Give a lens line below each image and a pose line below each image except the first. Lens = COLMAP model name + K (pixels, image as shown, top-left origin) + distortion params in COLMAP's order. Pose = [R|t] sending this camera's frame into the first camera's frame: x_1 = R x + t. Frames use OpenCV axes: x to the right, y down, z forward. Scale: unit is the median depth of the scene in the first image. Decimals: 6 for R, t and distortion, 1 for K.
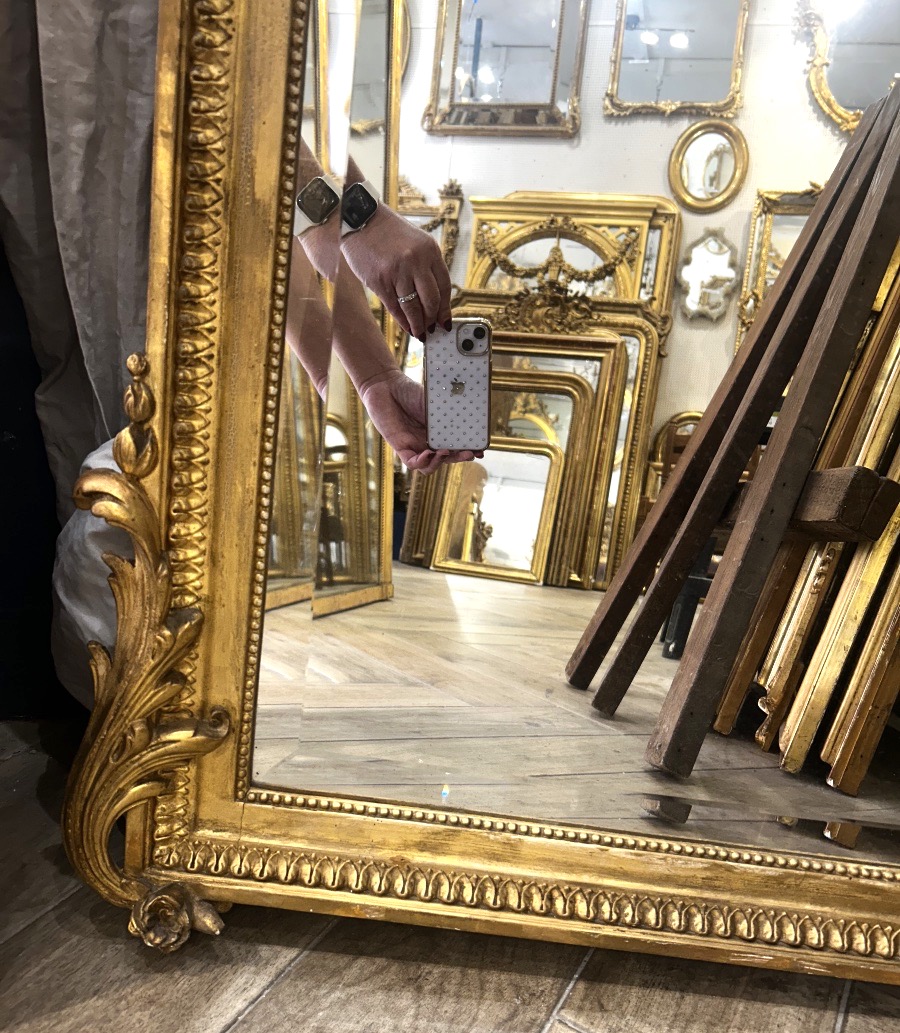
lens RADIAL K [[1033.5, 0, 450.0], [0, 1033.5, 516.5], [0, 0, 1]] dist [0.050186, -0.009090]
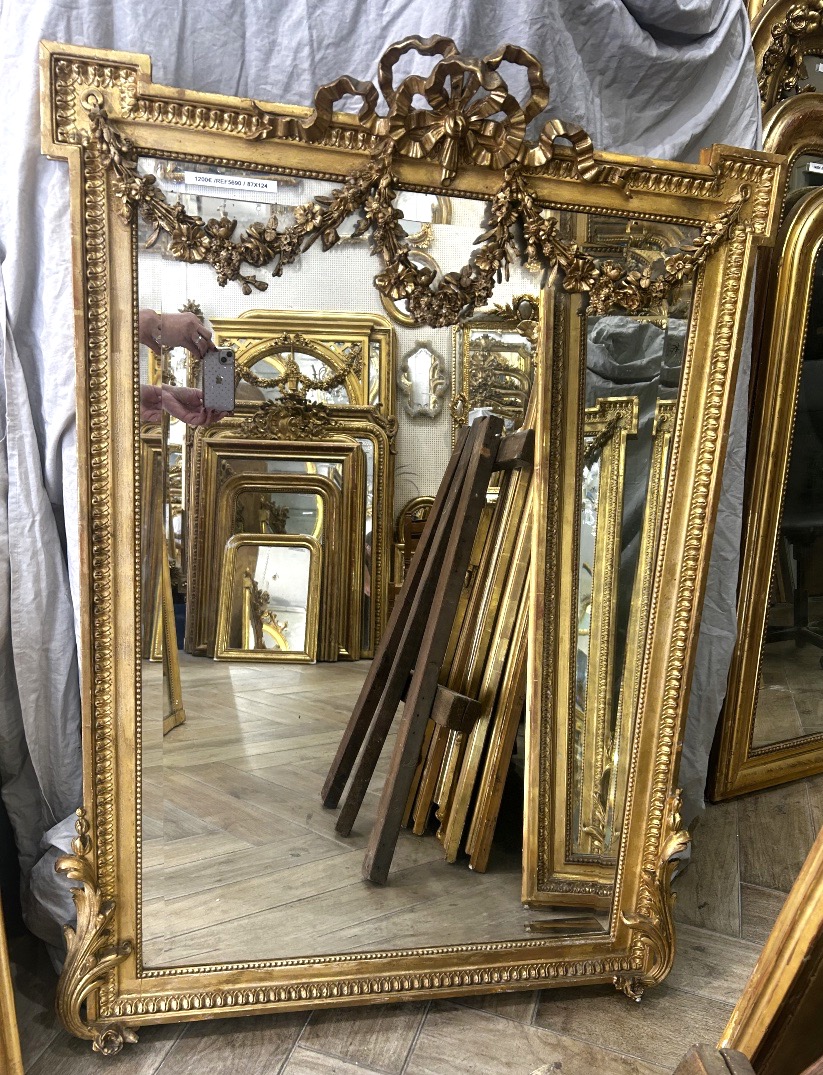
lens RADIAL K [[916.6, 0, 410.1], [0, 916.6, 585.2], [0, 0, 1]] dist [0.027727, -0.007357]
pose [[0.972813, -0.120992, 0.197475, 0.057814], [0.123268, 0.992373, 0.000772, -0.417540], [-0.196063, 0.023591, 0.980308, -0.894746]]
